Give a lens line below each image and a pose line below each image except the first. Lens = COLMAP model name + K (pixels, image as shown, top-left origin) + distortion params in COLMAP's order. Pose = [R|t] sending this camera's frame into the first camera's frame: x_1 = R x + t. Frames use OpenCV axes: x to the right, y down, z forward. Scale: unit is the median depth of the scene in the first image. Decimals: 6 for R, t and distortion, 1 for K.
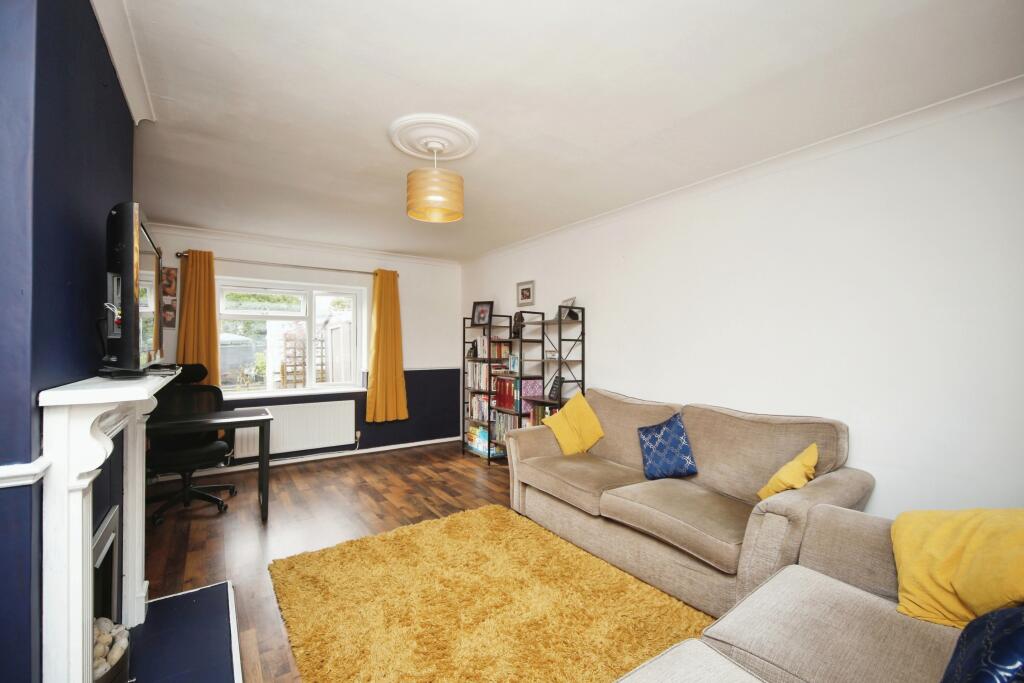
lens RADIAL K [[433.8, 0, 512.0], [0, 433.8, 341.5], [0, 0, 1]] dist [0.000099, 0.000031]
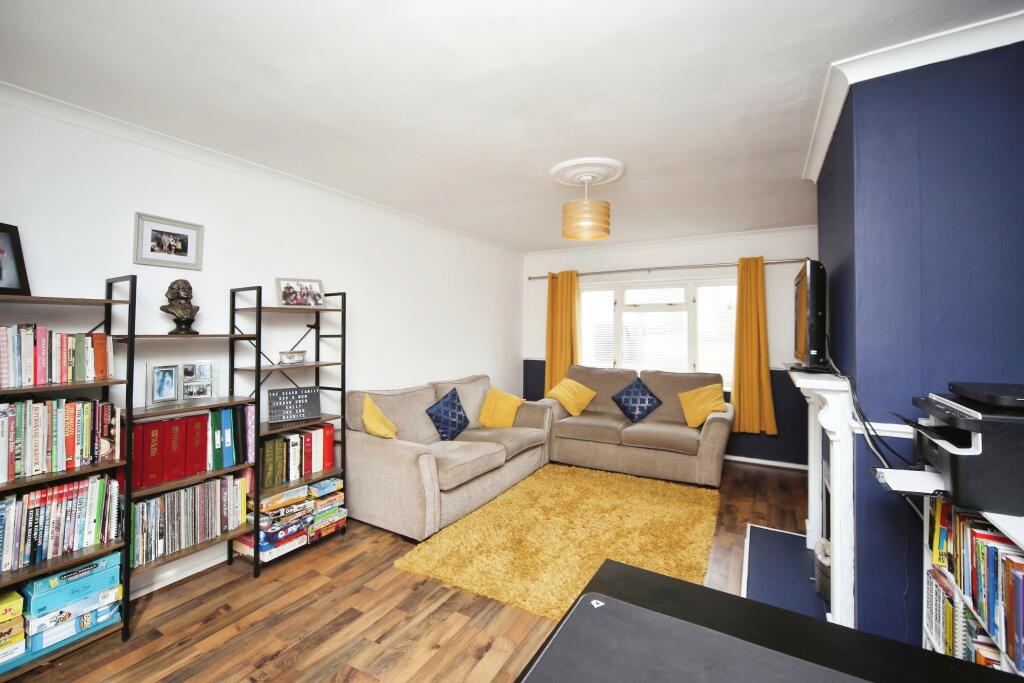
lens RADIAL K [[435.7, 0, 513.7], [0, 435.7, 328.4], [0, 0, 1]] dist [-0.000324, -0.000021]
pose [[-0.422104, 0.006054, 0.906527, -0.615271], [-0.002212, 0.999968, -0.007708, -0.008927], [-0.906545, -0.005259, -0.422077, 0.887563]]
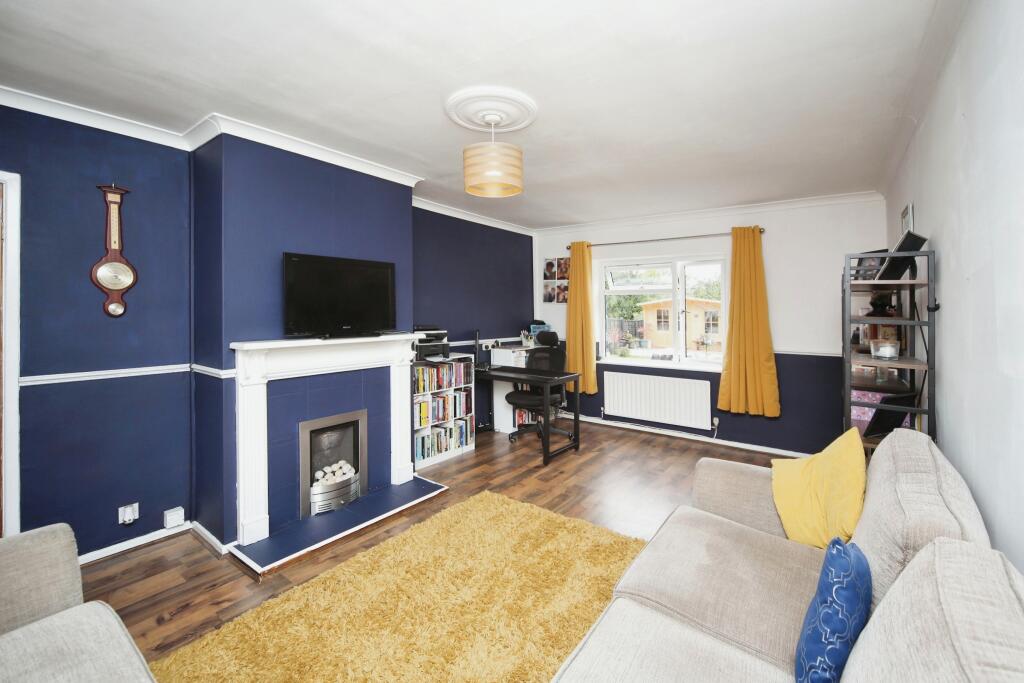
lens RADIAL K [[438.7, 0, 512.1], [0, 438.7, 309.2], [0, 0, 1]] dist [-0.000017, -0.000004]
pose [[0.324658, 0.001512, -0.945830, 0.390302], [0.002793, 0.999993, 0.002558, -0.015725], [0.945827, -0.003472, 0.324652, 0.371620]]
